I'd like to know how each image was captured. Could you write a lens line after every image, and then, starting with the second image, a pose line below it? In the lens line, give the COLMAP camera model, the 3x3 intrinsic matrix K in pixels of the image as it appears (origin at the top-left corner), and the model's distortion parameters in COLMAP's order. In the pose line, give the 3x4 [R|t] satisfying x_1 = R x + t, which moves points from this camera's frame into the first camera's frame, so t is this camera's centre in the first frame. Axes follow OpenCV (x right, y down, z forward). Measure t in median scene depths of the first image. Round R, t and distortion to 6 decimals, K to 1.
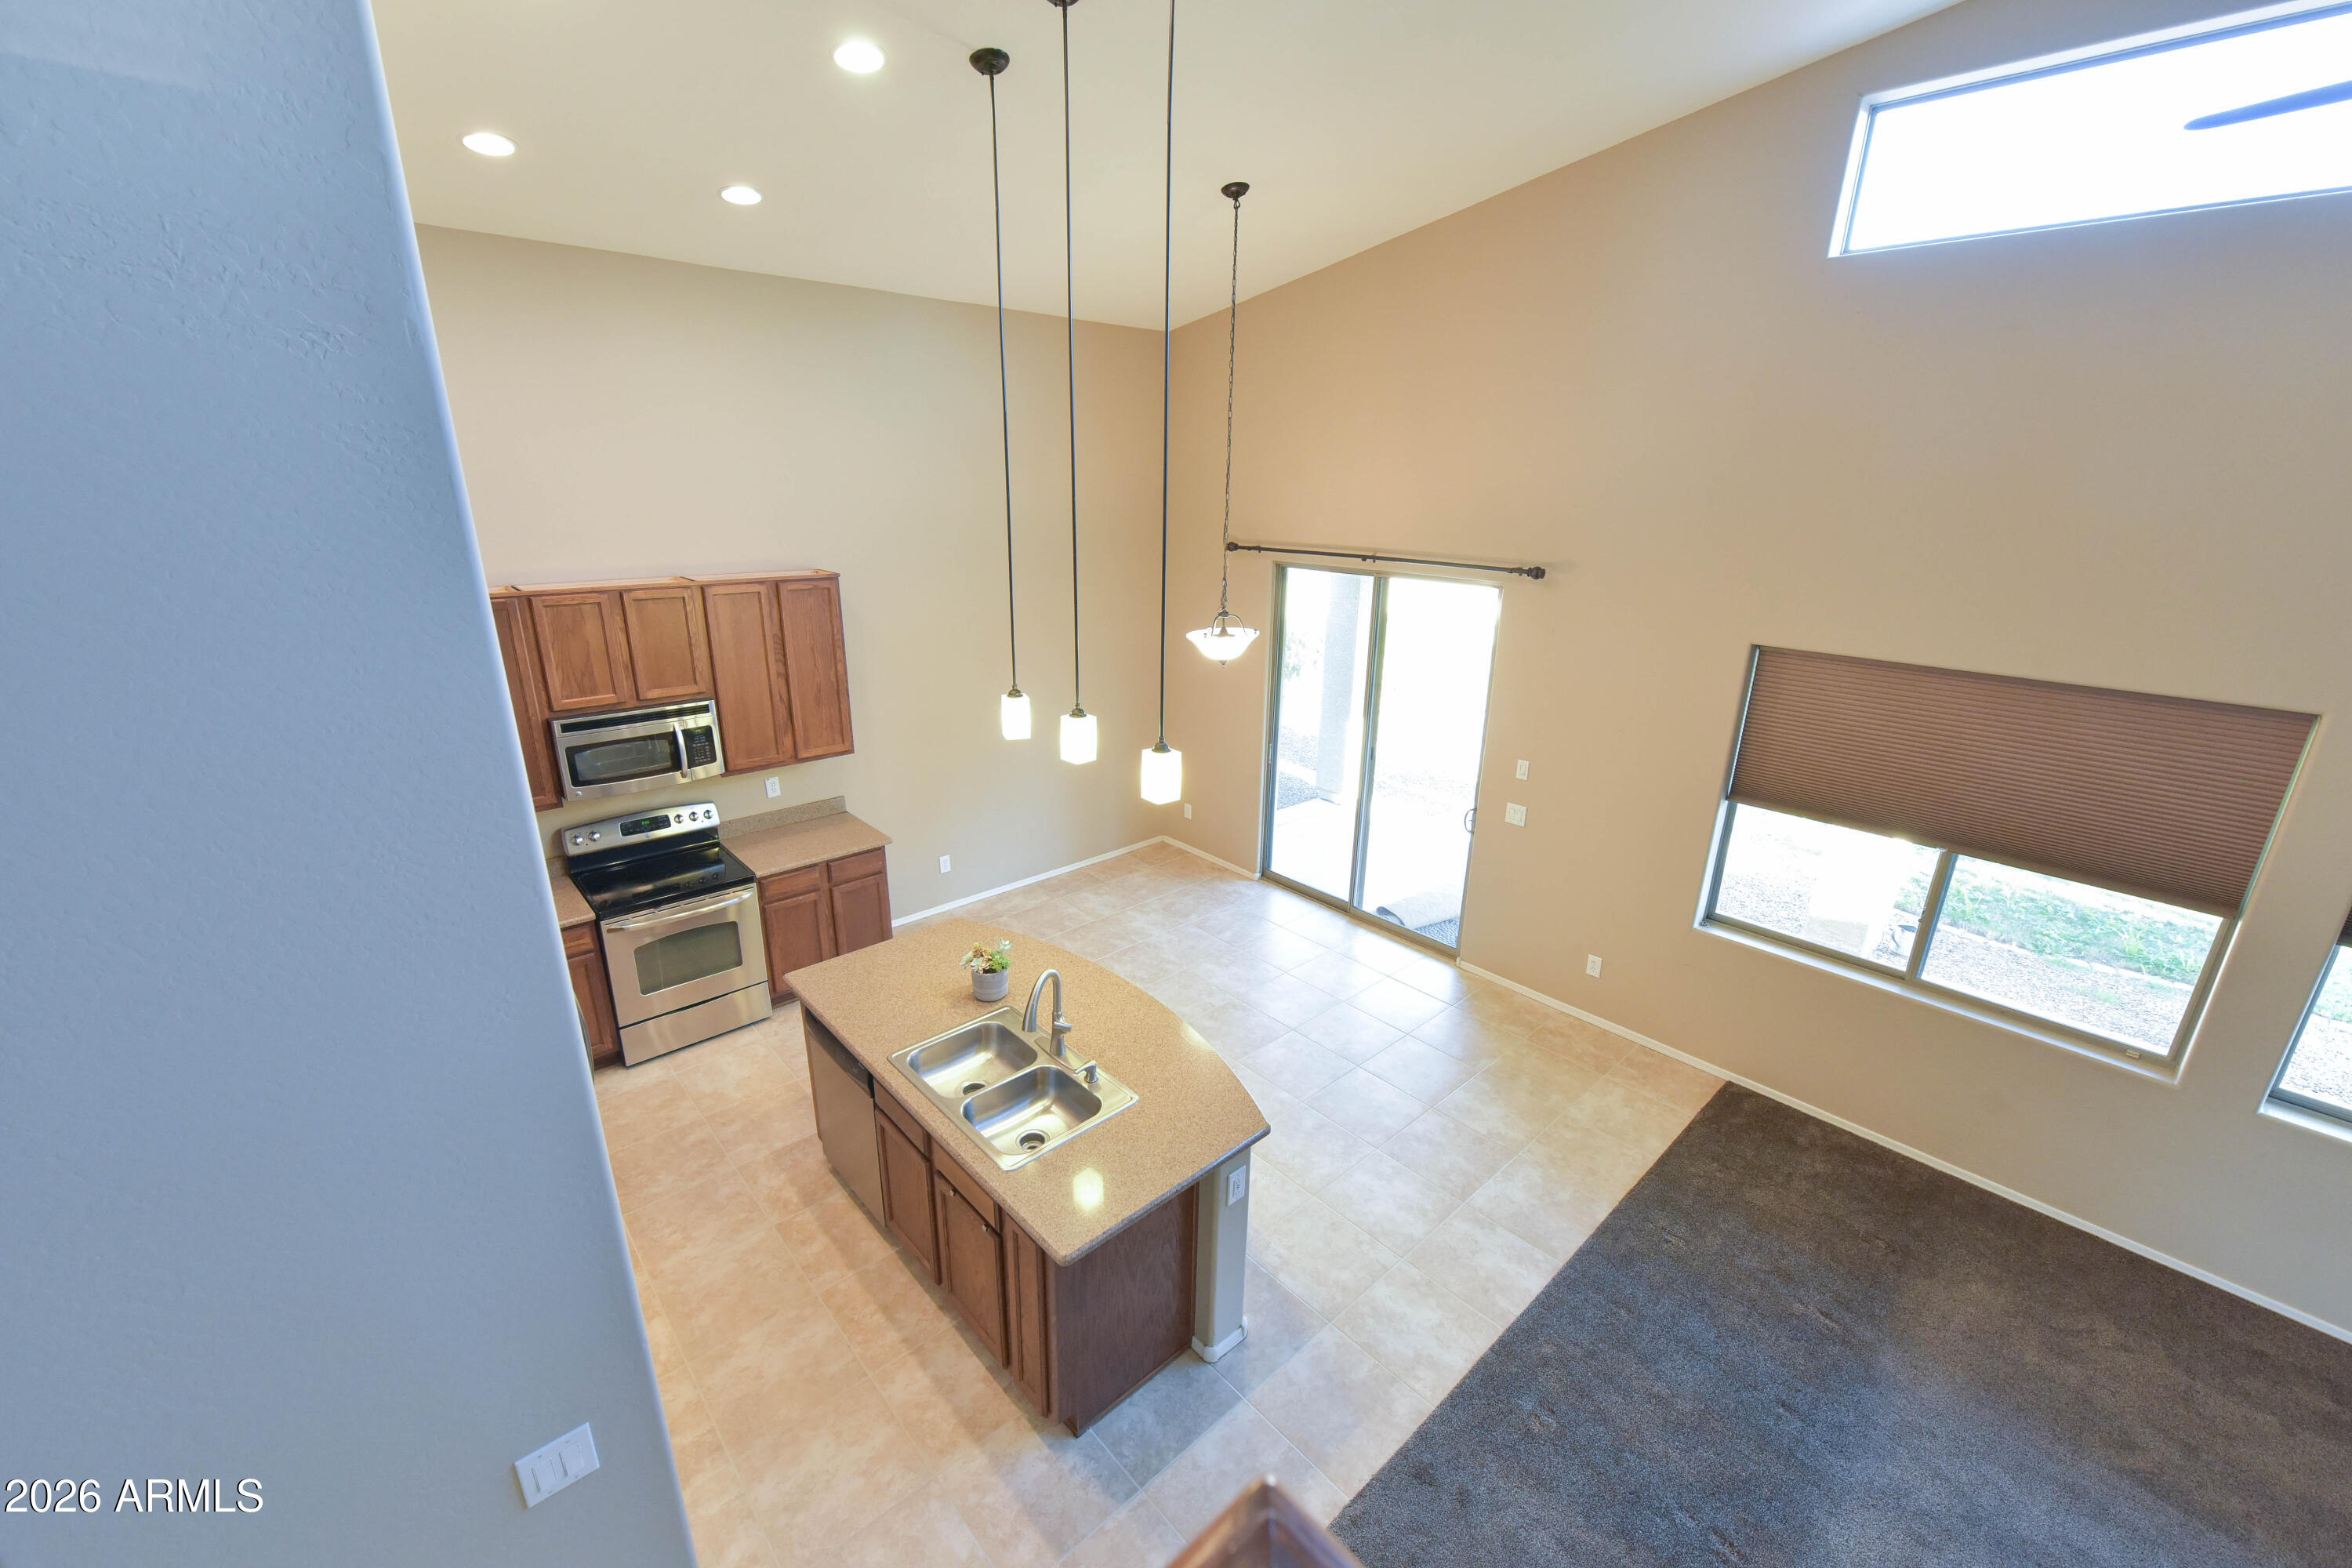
lens RADIAL K [[927.5, 0, 1173.8], [0, 927.5, 788.2], [0, 0, 1]] dist [-0.009916, -0.000273]
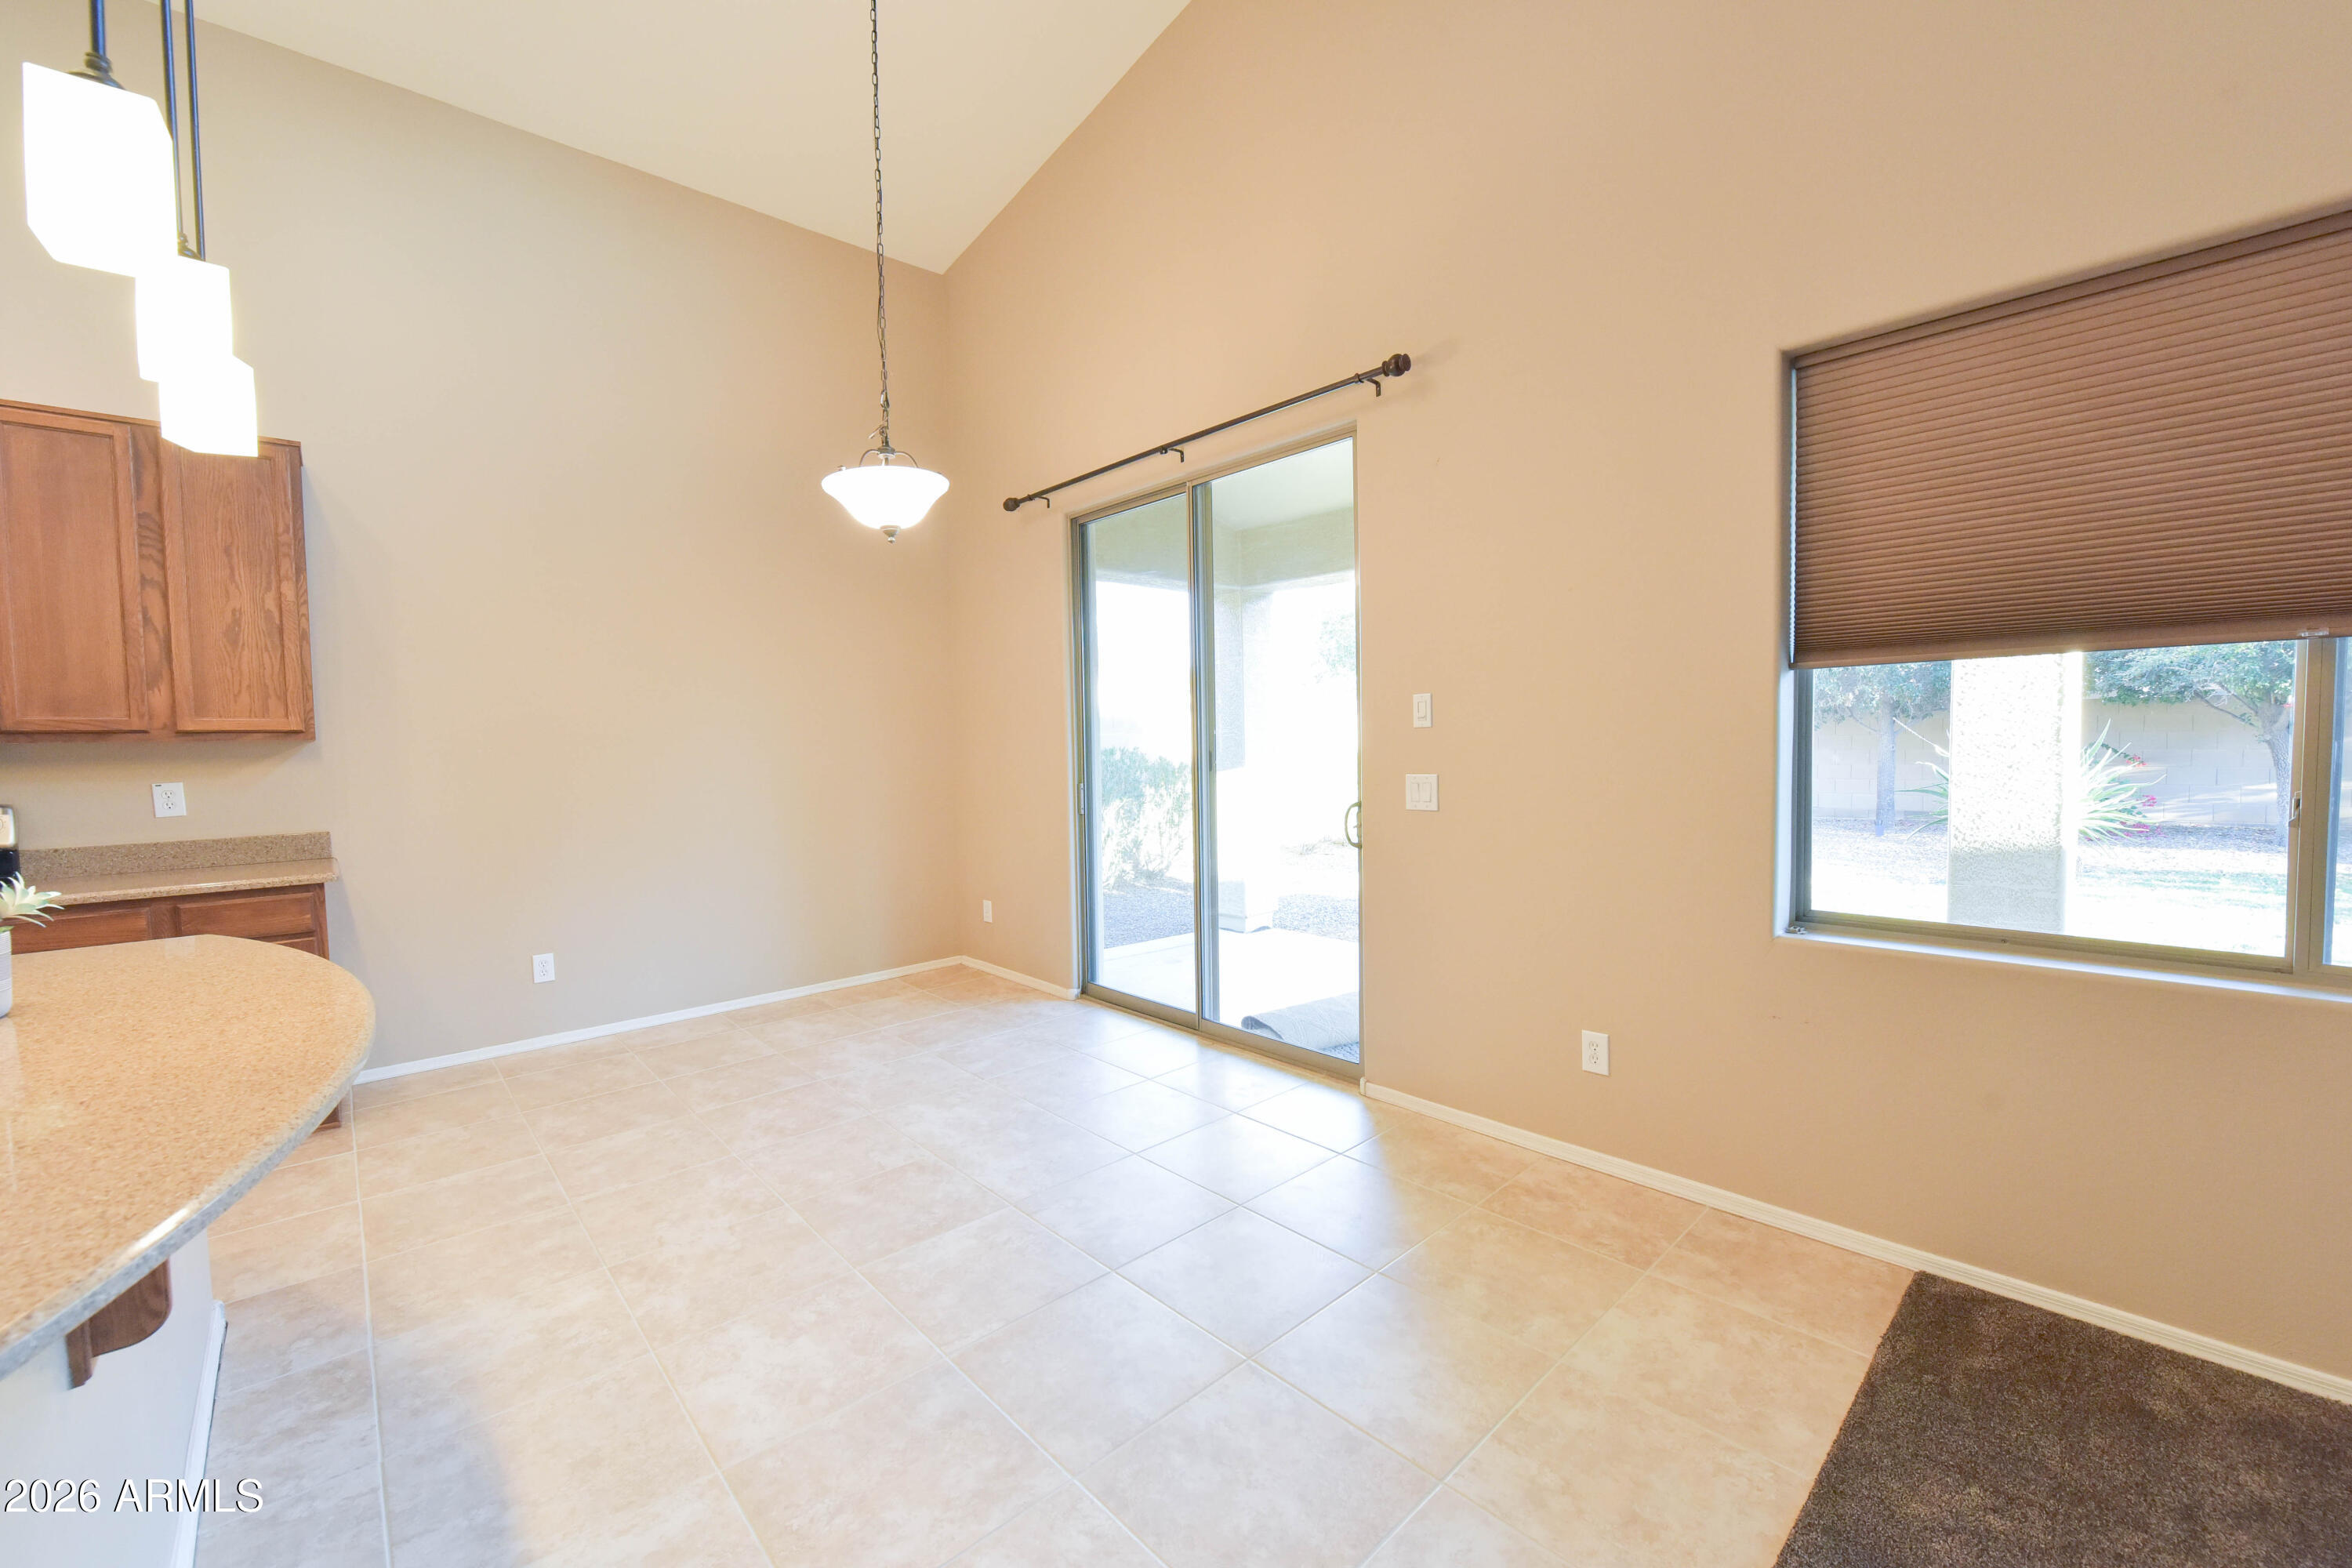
lens RADIAL K [[932.1, 0, 1173.9], [0, 932.1, 785.9], [0, 0, 1]] dist [-0.008620, -0.000797]
pose [[0.999444, -0.032367, 0.007976, 0.249764], [0.033323, 0.963552, -0.265436, 0.204600], [0.000906, 0.265554, 0.964096, 0.522134]]
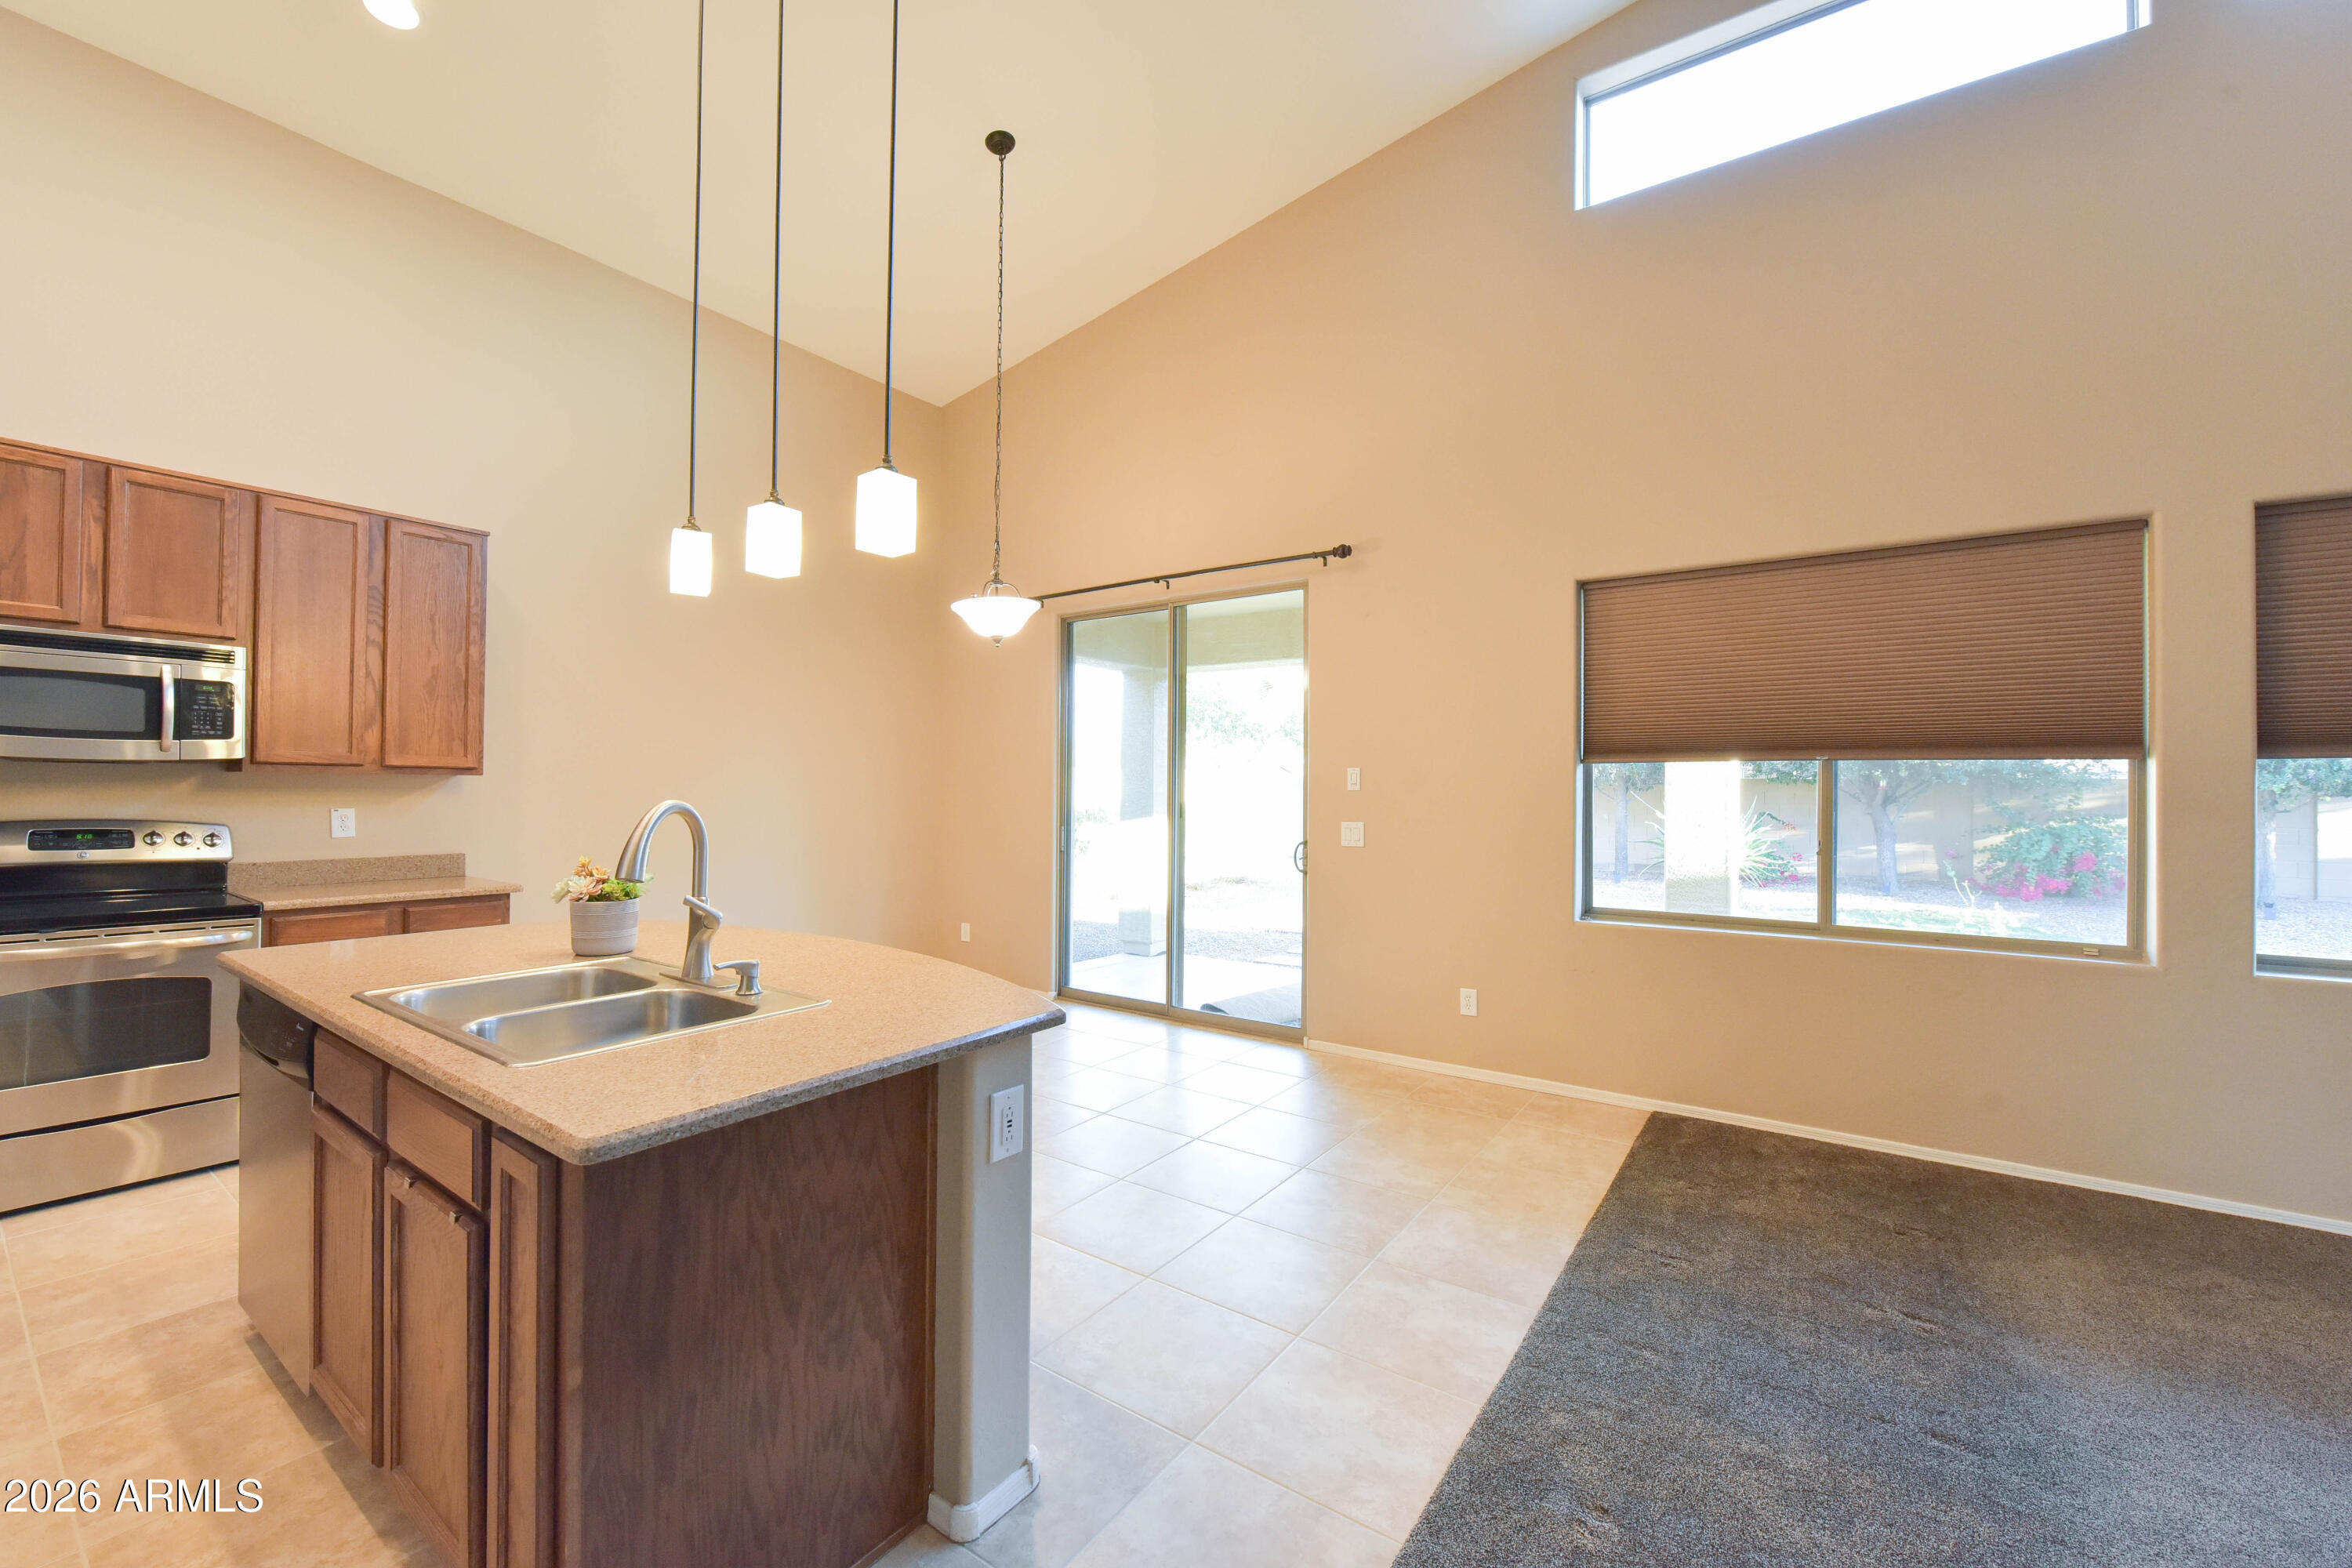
lens RADIAL K [[927.5, 0, 1173.8], [0, 927.5, 788.2], [0, 0, 1]] dist [-0.009916, -0.000273]
pose [[0.976419, -0.004490, 0.215839, 0.031343], [0.072144, 0.949093, -0.306623, 0.279923], [-0.203475, 0.314964, 0.927036, 0.275641]]
